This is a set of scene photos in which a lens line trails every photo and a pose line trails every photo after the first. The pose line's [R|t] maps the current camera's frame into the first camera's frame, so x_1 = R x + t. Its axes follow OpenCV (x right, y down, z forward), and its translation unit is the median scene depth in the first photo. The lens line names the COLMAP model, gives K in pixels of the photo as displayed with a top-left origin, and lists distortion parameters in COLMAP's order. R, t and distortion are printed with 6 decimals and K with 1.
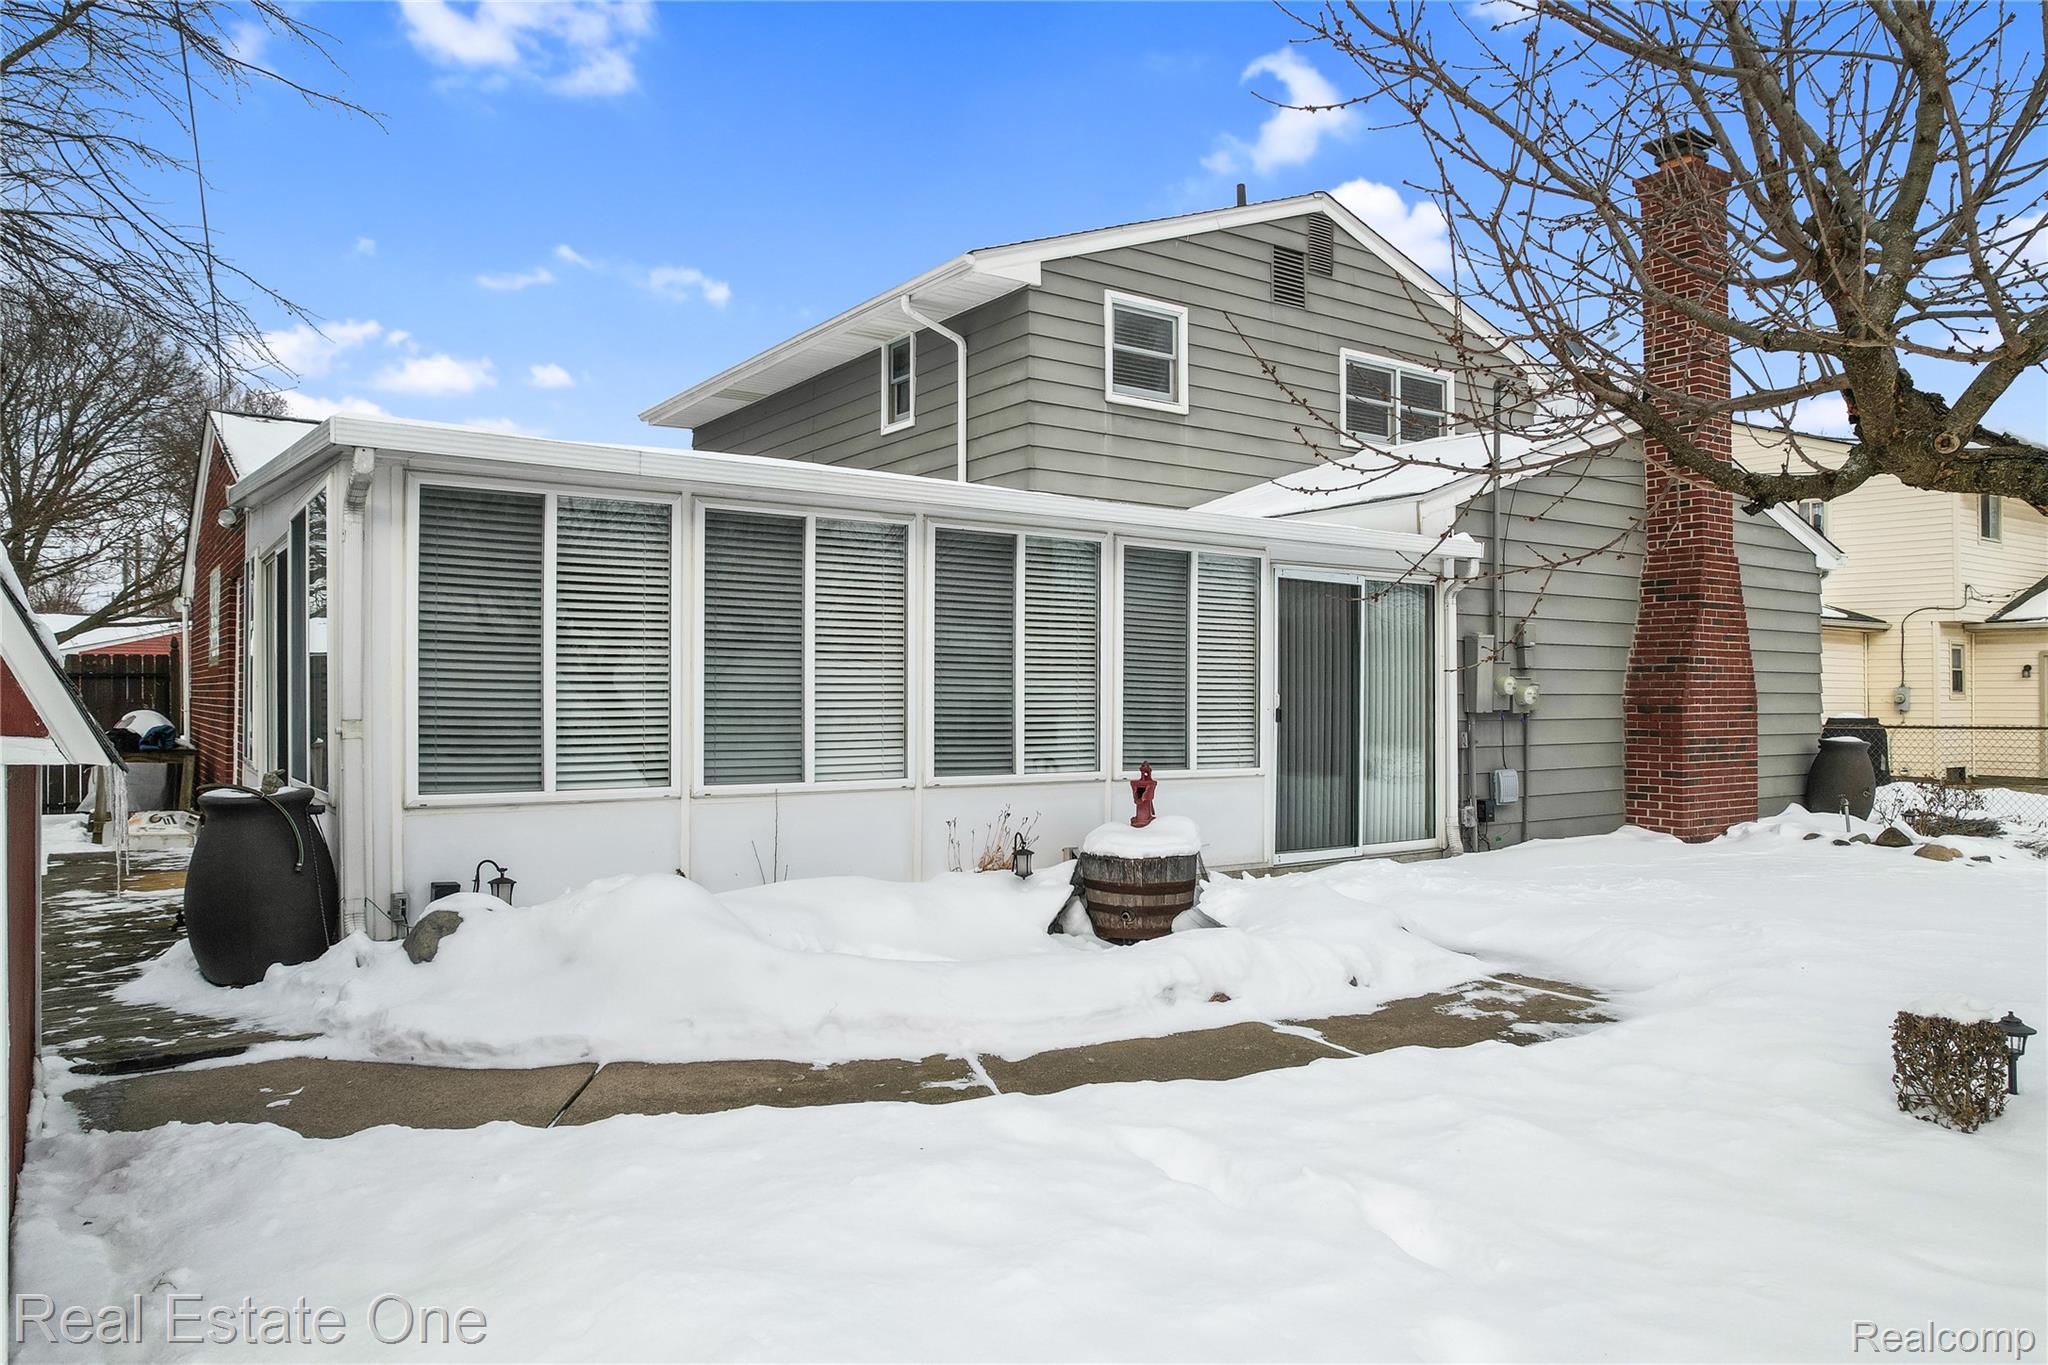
lens RADIAL K [[1212.9, 0, 1024.0], [0, 1212.9, 682.5], [0, 0, 1]] dist [-0.061649, 0.041612]
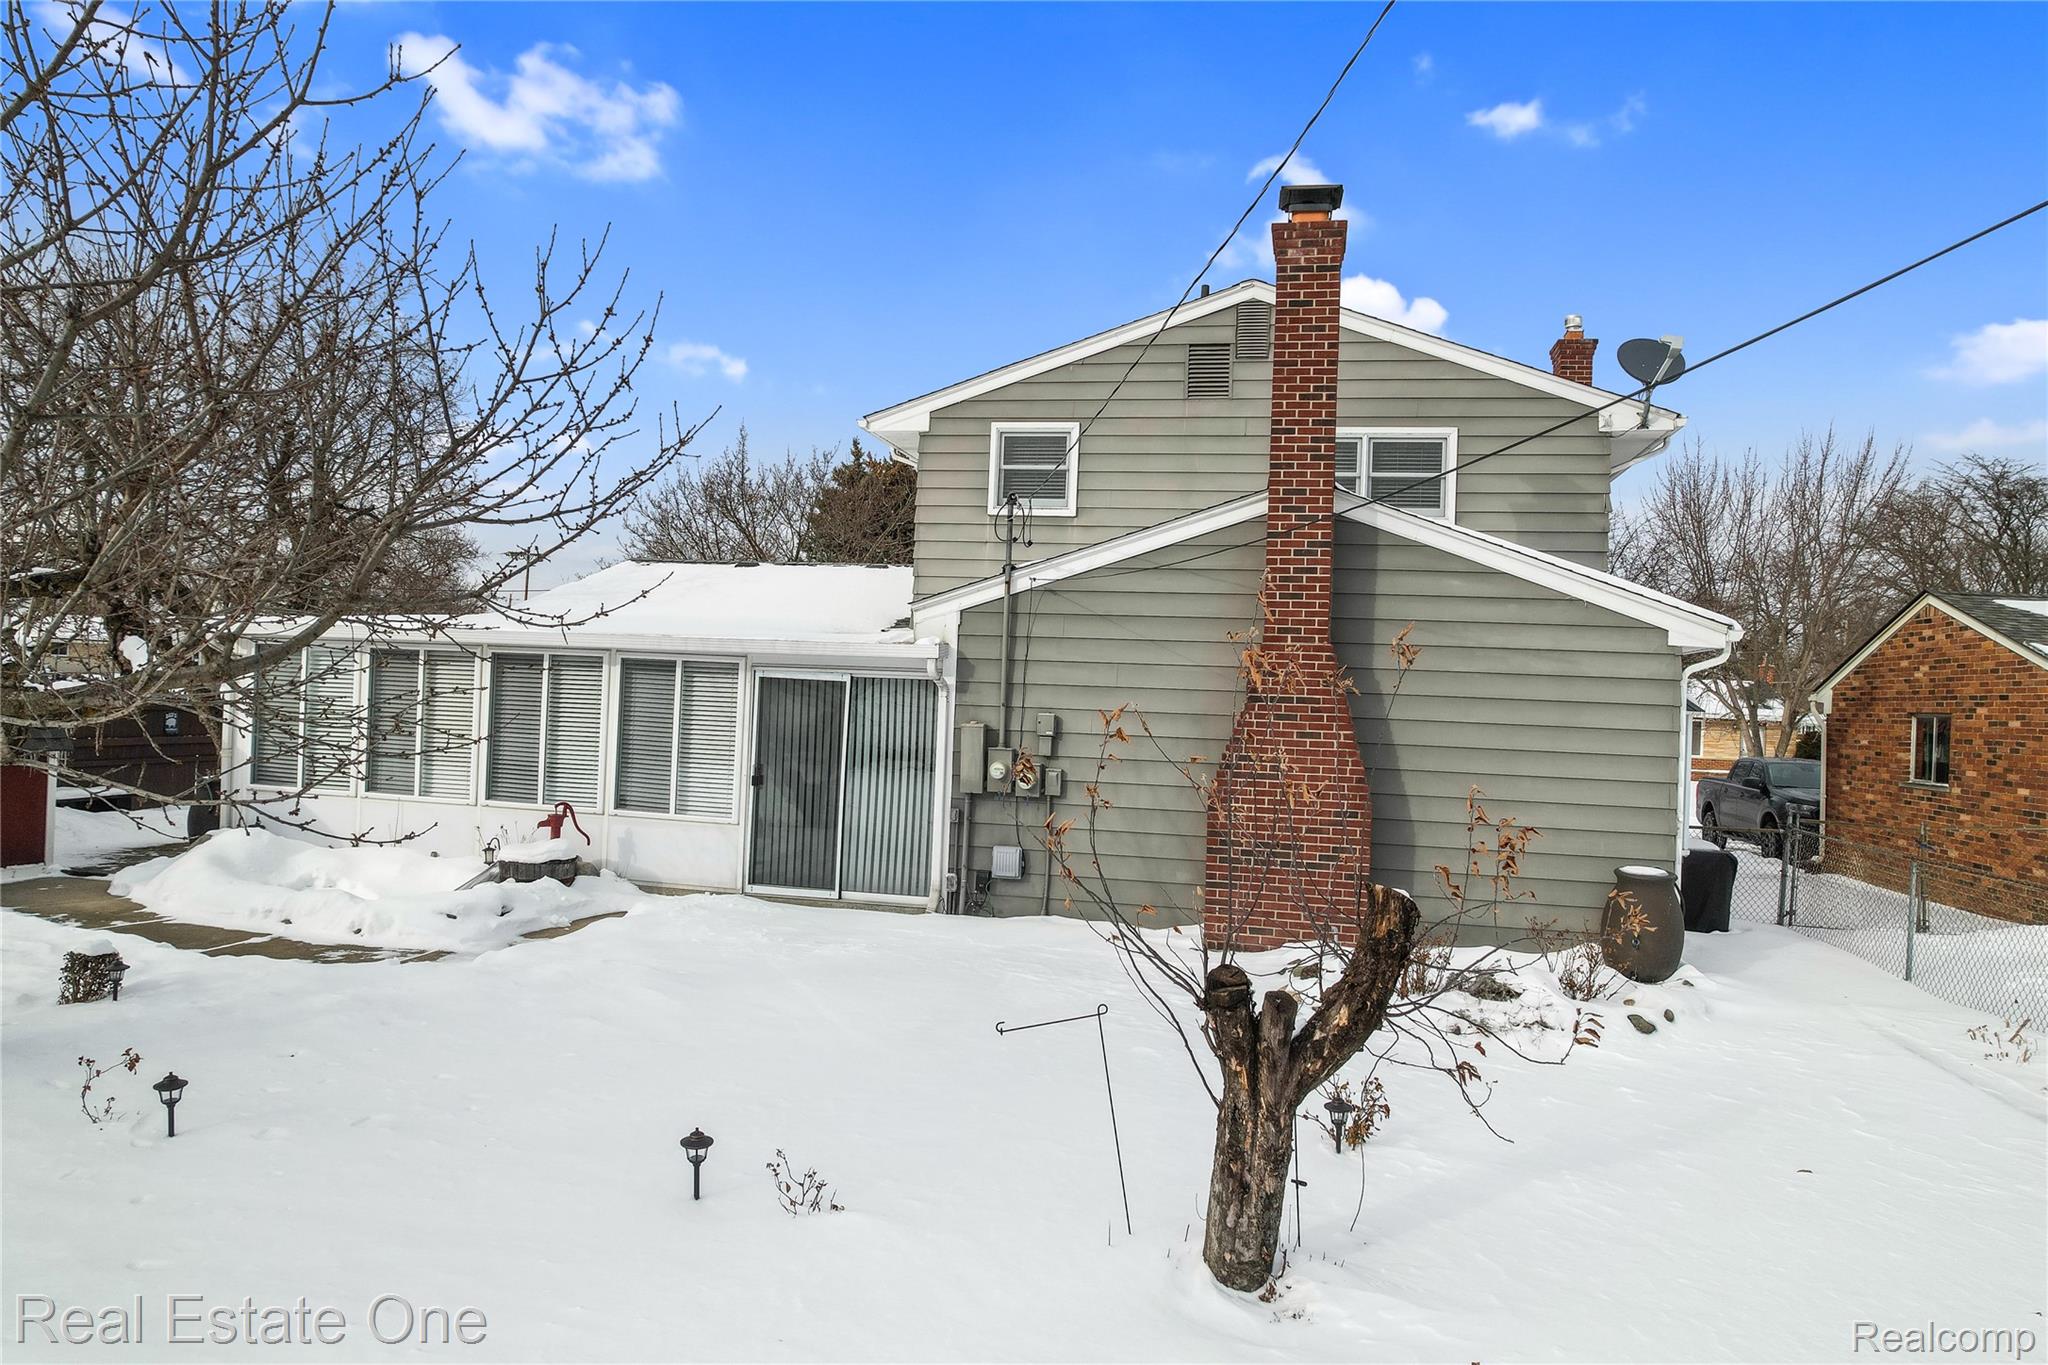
lens RADIAL K [[1212.9, 0, 1024.0], [0, 1212.9, 682.5], [0, 0, 1]] dist [-0.061649, 0.041612]
pose [[0.746623, 0.009732, -0.665177, 1.124619], [-0.034167, 0.999134, -0.023733, -0.050696], [0.664370, 0.040446, 0.746309, 0.170082]]
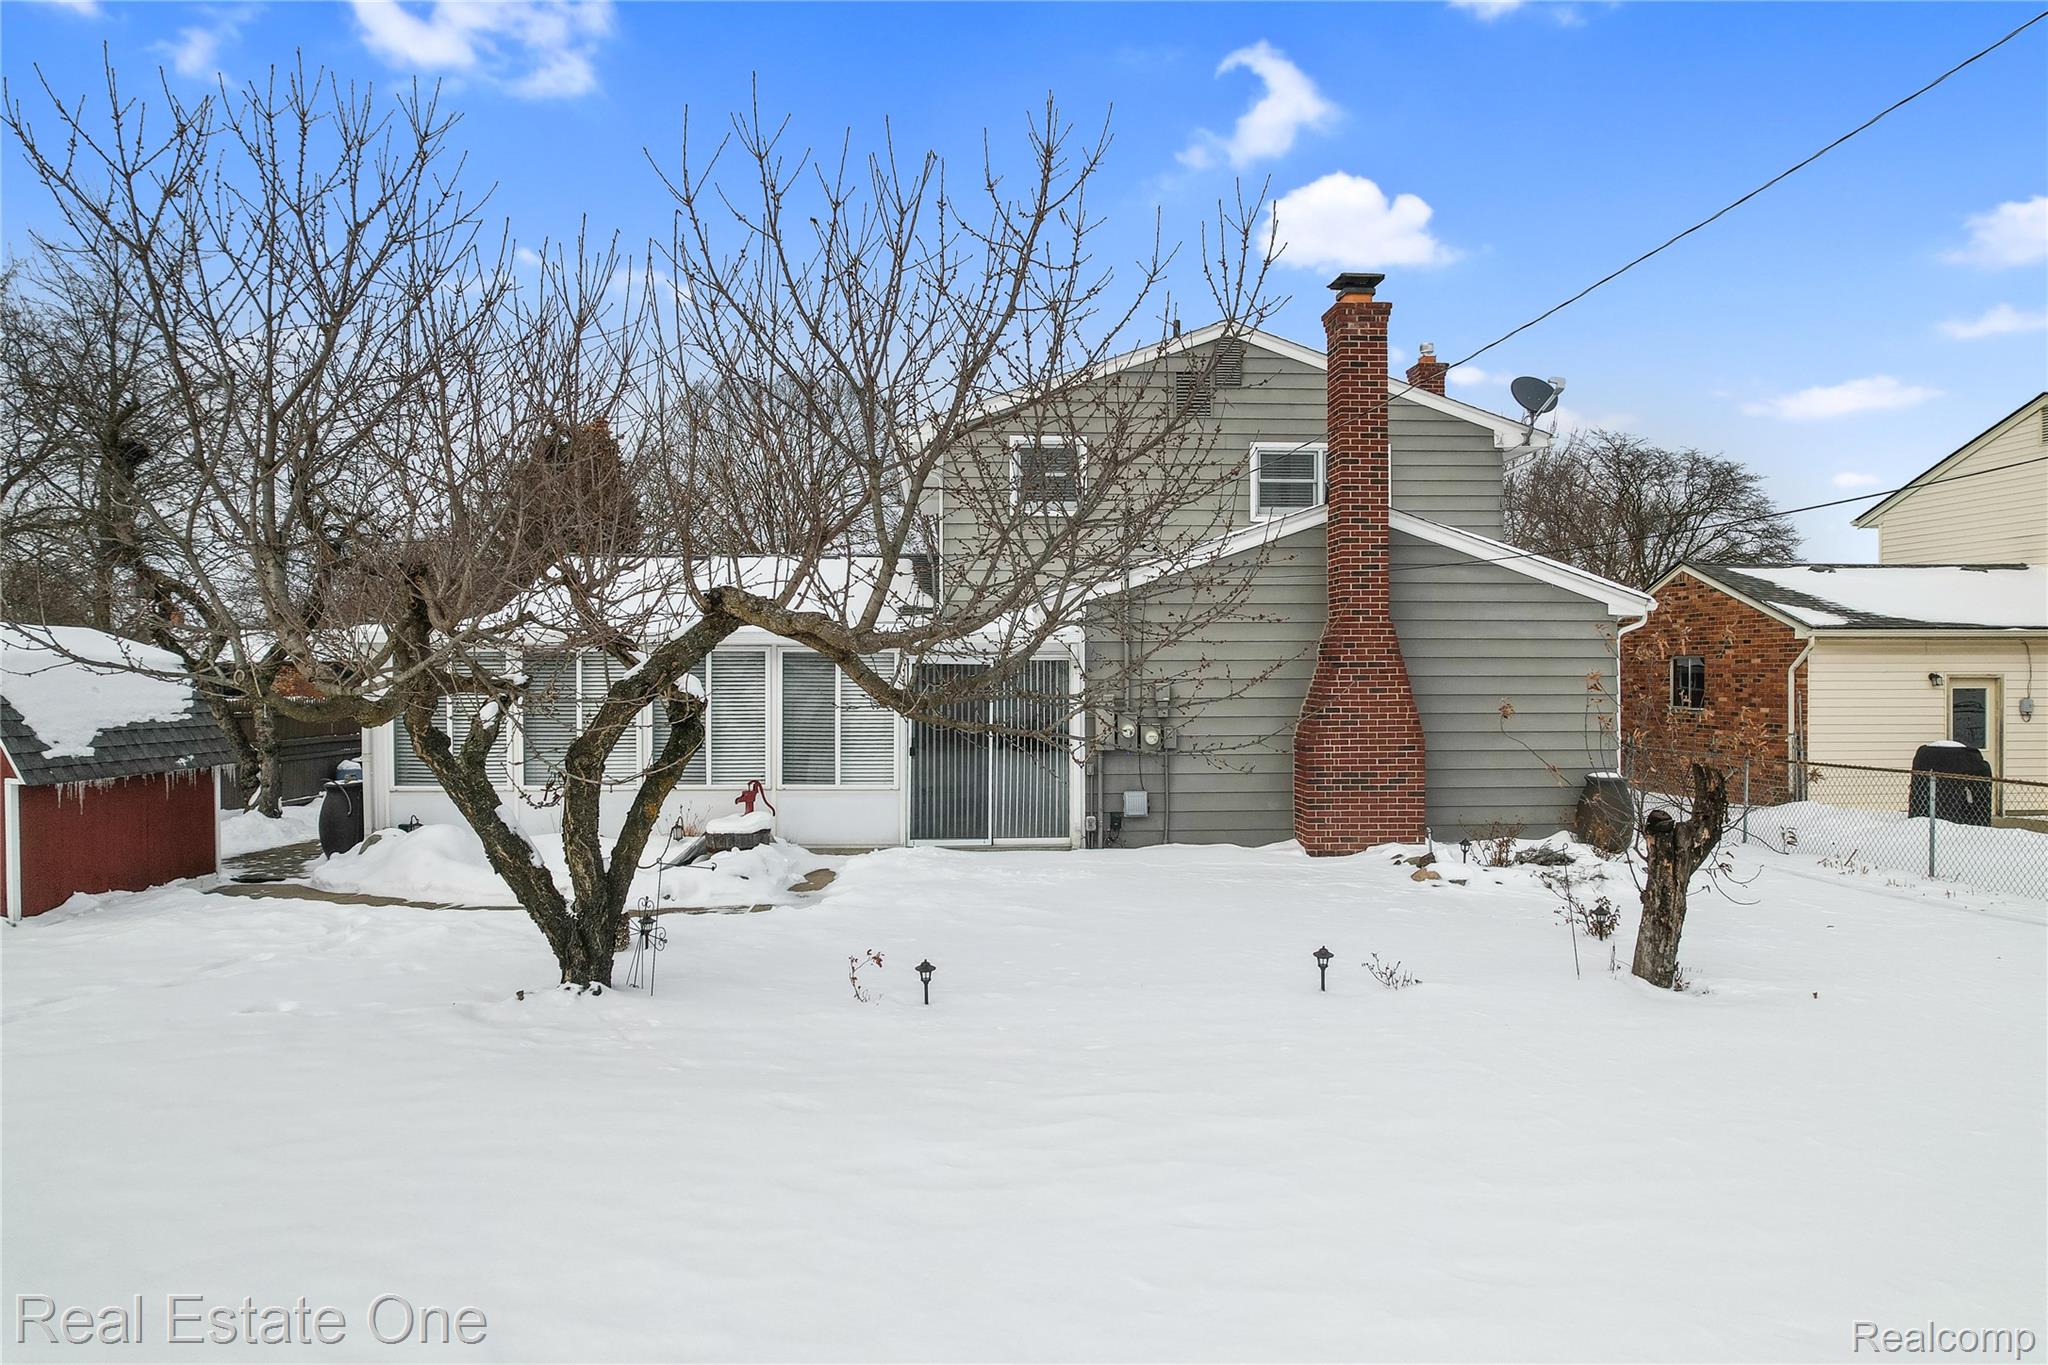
lens RADIAL K [[1212.9, 0, 1024.0], [0, 1212.9, 682.5], [0, 0, 1]] dist [-0.061649, 0.041612]
pose [[0.879995, -0.011899, -0.474834, 0.928871], [0.012020, 0.999924, -0.002781, -0.048816], [0.474831, -0.003261, 0.880071, -0.277382]]
